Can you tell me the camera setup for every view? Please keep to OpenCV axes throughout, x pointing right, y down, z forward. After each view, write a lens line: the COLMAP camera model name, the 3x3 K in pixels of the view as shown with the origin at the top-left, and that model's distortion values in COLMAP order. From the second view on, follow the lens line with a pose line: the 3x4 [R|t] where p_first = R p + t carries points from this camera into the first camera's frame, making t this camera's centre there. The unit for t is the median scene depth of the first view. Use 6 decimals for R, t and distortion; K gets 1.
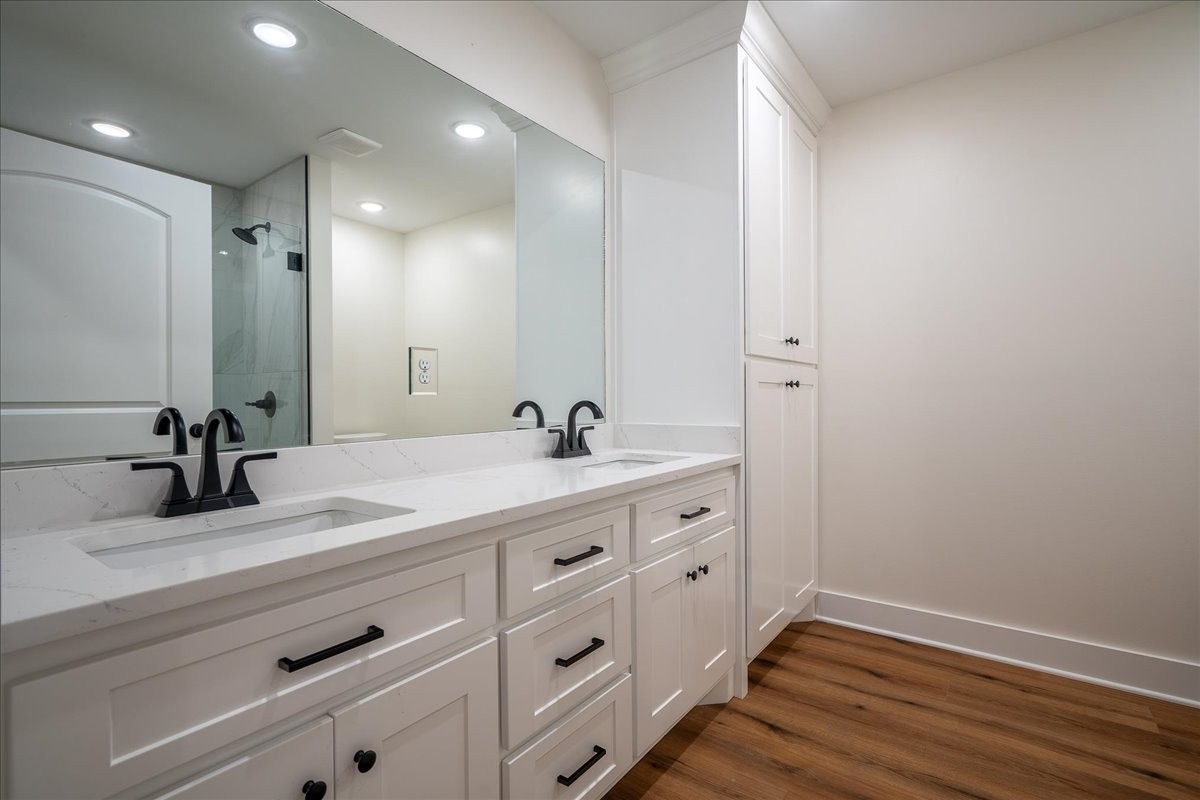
lens RADIAL K [[566.3, 0, 596.7], [0, 566.3, 394.9], [0, 0, 1]] dist [0.003948, 0.000110]
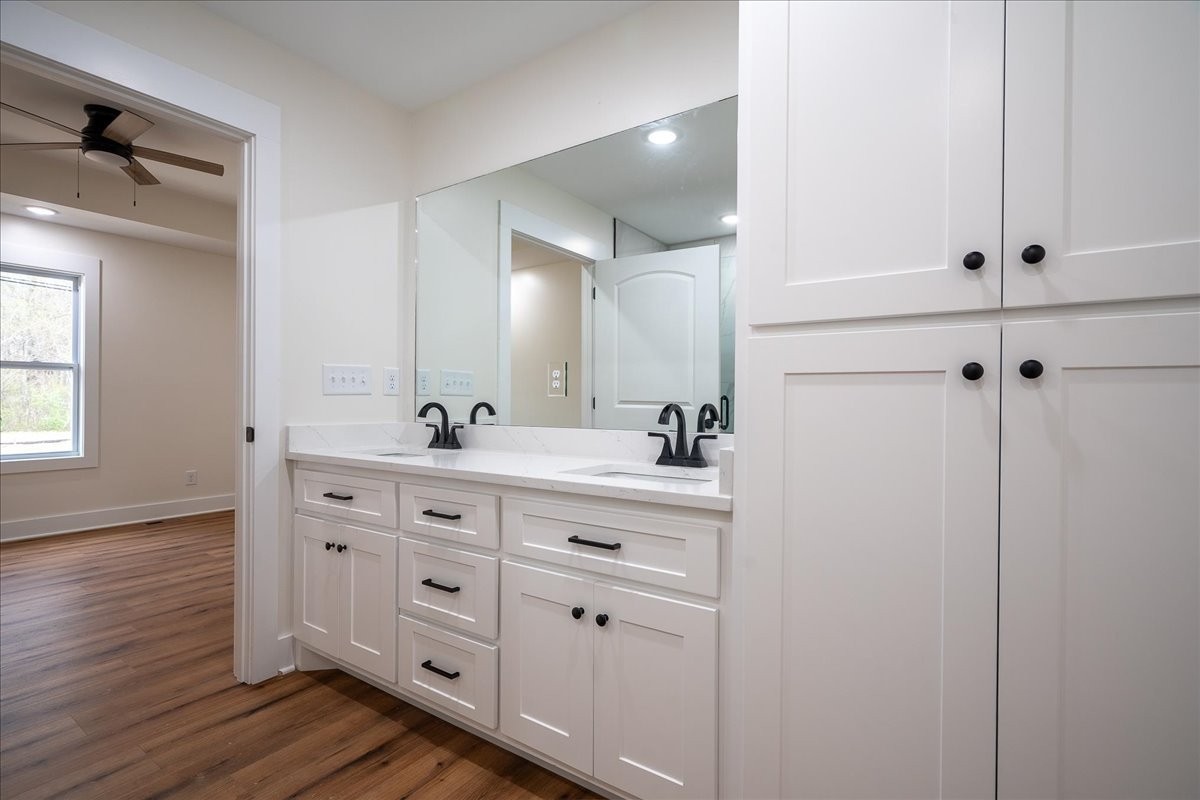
lens RADIAL K [[566.3, 0, 599.4], [0, 566.3, 396.3], [0, 0, 1]] dist [0.003948, 0.000110]
pose [[0.038867, 0.005302, -0.999230, 1.316849], [-0.006568, 0.999966, 0.005050, -0.014493], [0.999223, 0.006367, 0.038900, 1.283465]]
